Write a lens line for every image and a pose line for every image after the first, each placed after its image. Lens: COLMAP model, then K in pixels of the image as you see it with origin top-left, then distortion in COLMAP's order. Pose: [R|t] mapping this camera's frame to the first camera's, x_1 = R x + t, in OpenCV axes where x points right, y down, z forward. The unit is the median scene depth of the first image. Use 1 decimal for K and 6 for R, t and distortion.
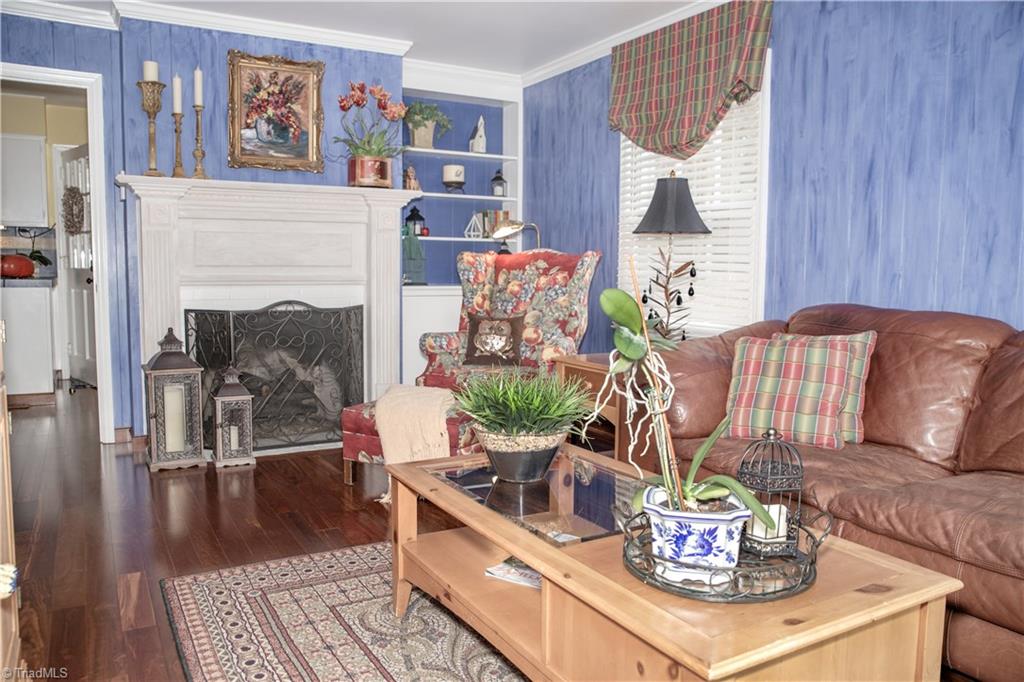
lens RADIAL K [[789.8, 0, 512.0], [0, 789.8, 341.0], [0, 0, 1]] dist [-0.011154, 0.077598]
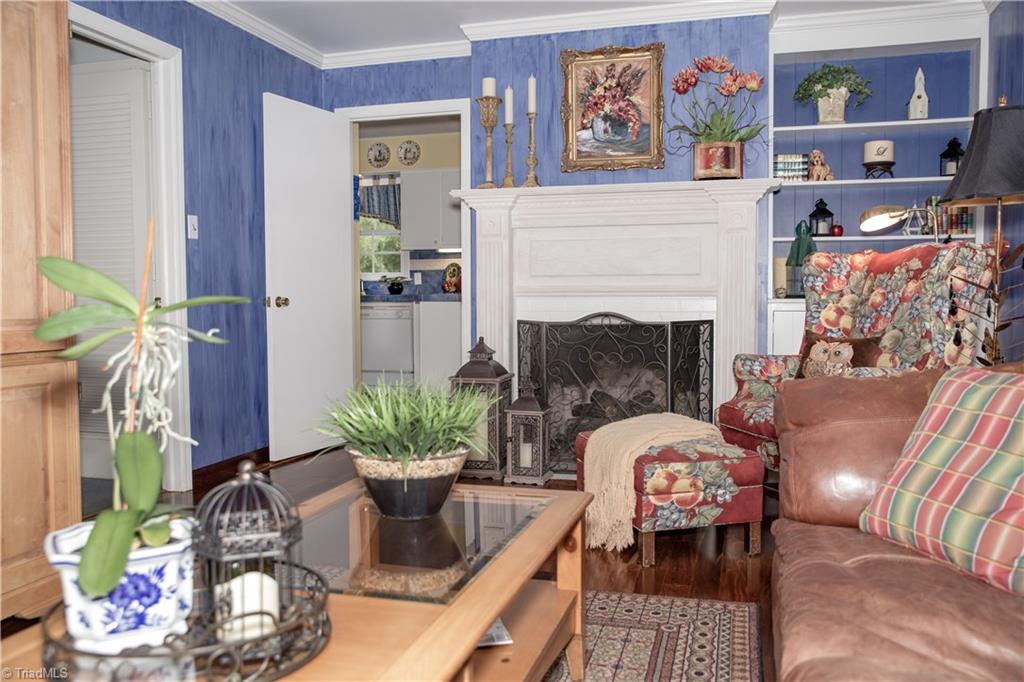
lens RADIAL K [[898.1, 0, 512.0], [0, 898.1, 341.0], [0, 0, 1]] dist [0.007402, -0.006902]
pose [[0.718772, 0.027433, -0.694704, 0.345819], [-0.058148, 0.998092, -0.020749, 0.008422], [0.692810, 0.055309, 0.718996, 0.186006]]
